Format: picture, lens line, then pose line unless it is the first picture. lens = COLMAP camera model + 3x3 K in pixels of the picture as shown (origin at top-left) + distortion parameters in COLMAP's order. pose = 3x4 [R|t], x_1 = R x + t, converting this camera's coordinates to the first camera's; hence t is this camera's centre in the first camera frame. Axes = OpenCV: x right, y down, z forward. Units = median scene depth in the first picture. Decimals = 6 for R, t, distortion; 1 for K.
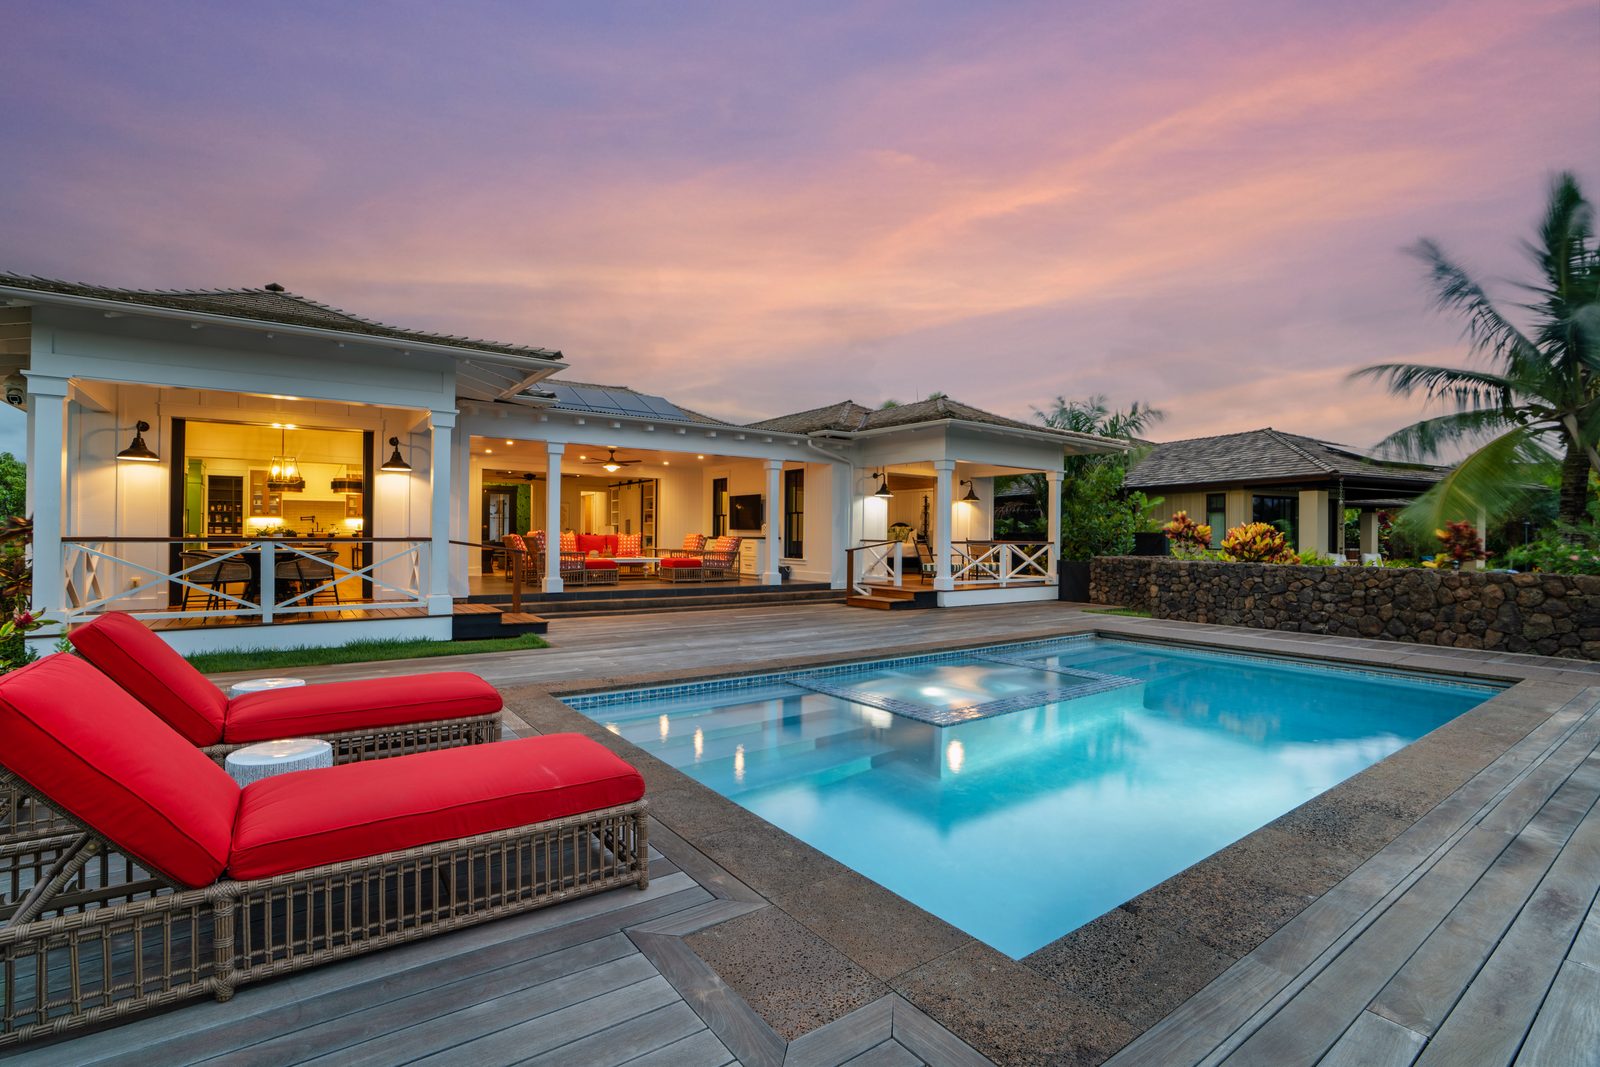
lens RADIAL K [[754.5, 0, 785.9], [0, 754.5, 538.2], [0, 0, 1]] dist [-0.076381, 0.035098]
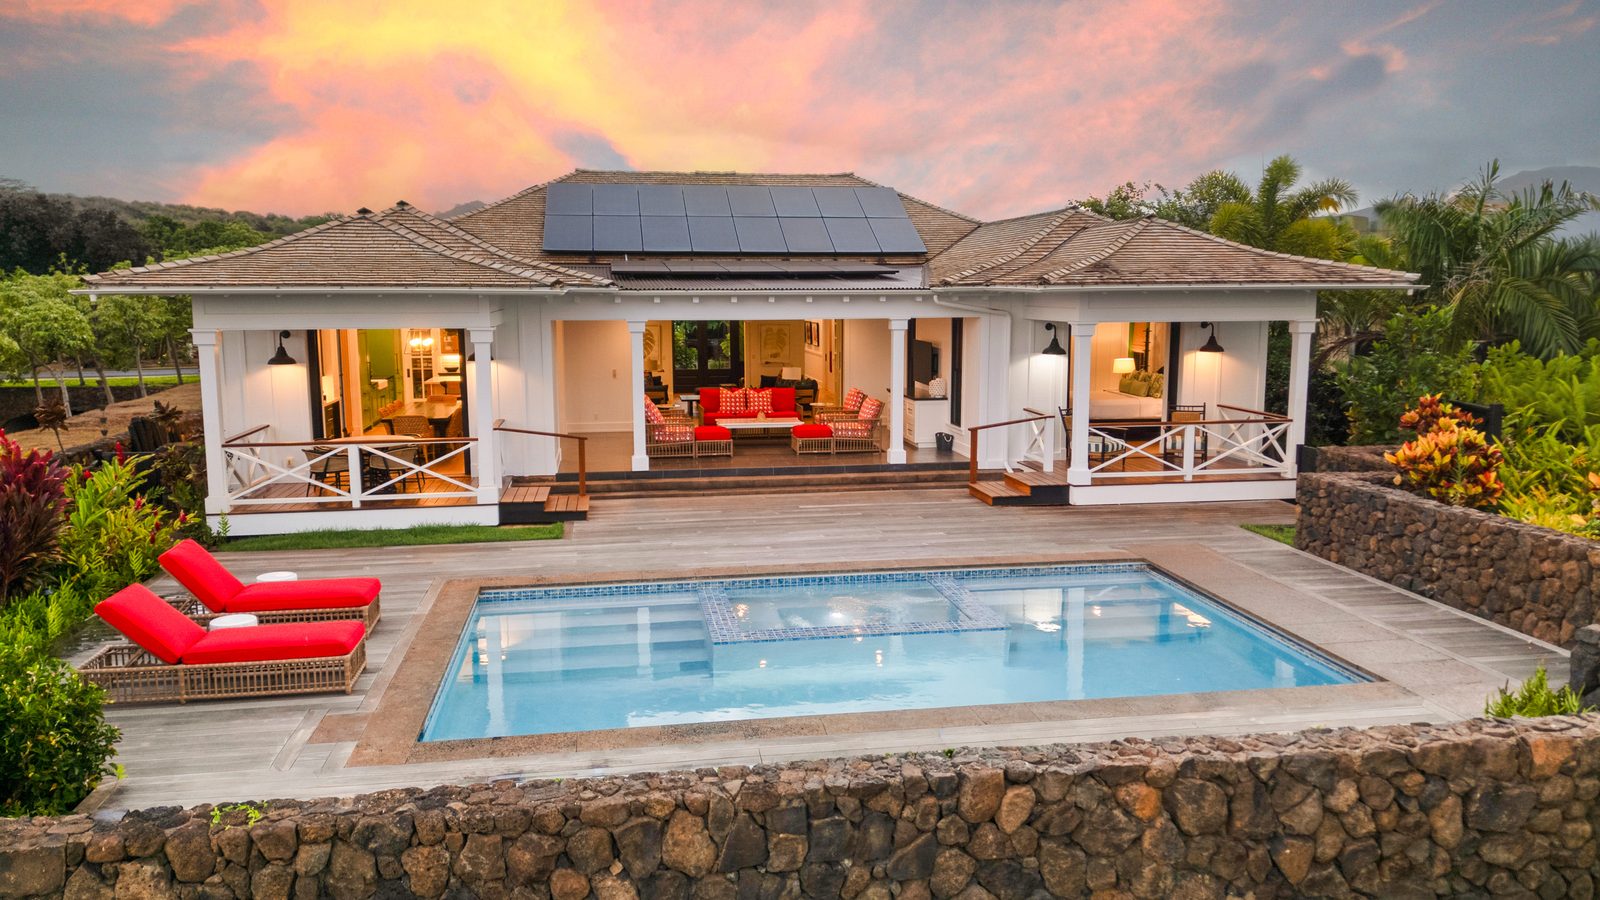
lens RADIAL K [[1231.7, 0, 800.0], [0, 1231.7, 450.0], [0, 0, 1]] dist [0.113816, -0.132975]
pose [[0.892918, 0.048473, -0.447602, 0.611912], [0.012432, 0.991153, 0.132138, -0.168355], [0.450048, -0.123553, 0.884416, -0.361045]]
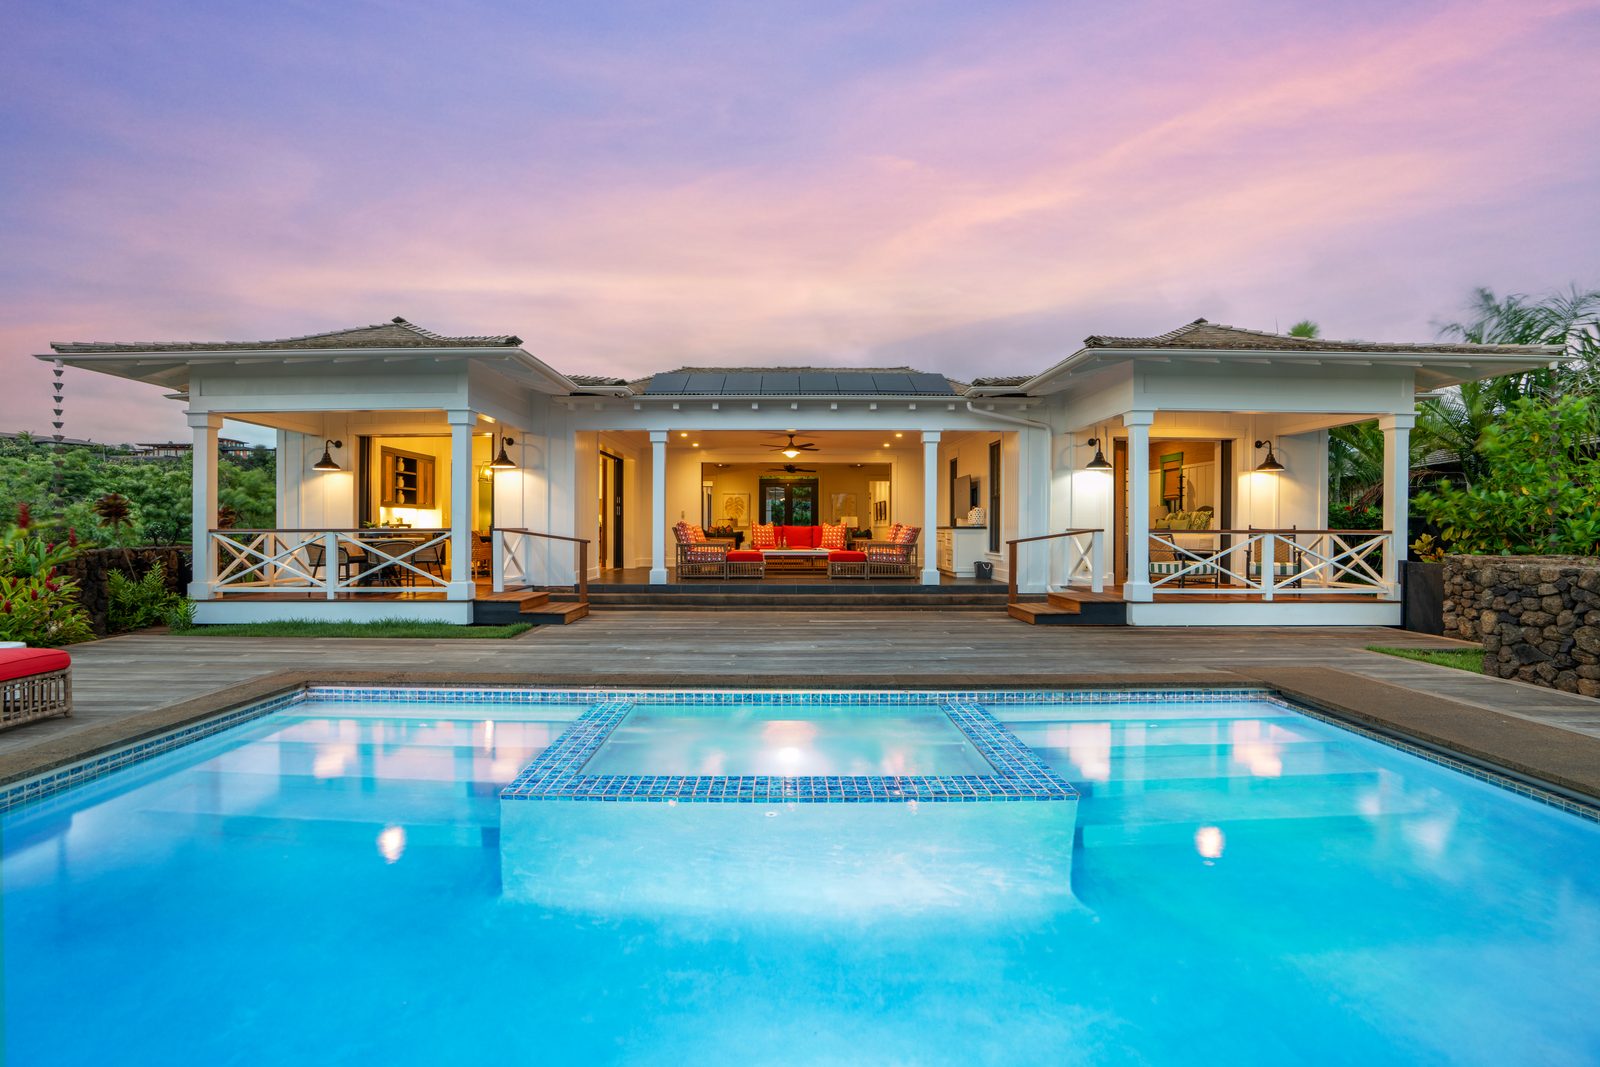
lens RADIAL K [[754.5, 0, 785.9], [0, 754.5, 538.2], [0, 0, 1]] dist [-0.076381, 0.035098]
pose [[0.809610, 0.000422, -0.586968, 0.395048], [0.004789, 0.999962, 0.007324, 0.006120], [0.586949, -0.008740, 0.809577, 0.295952]]
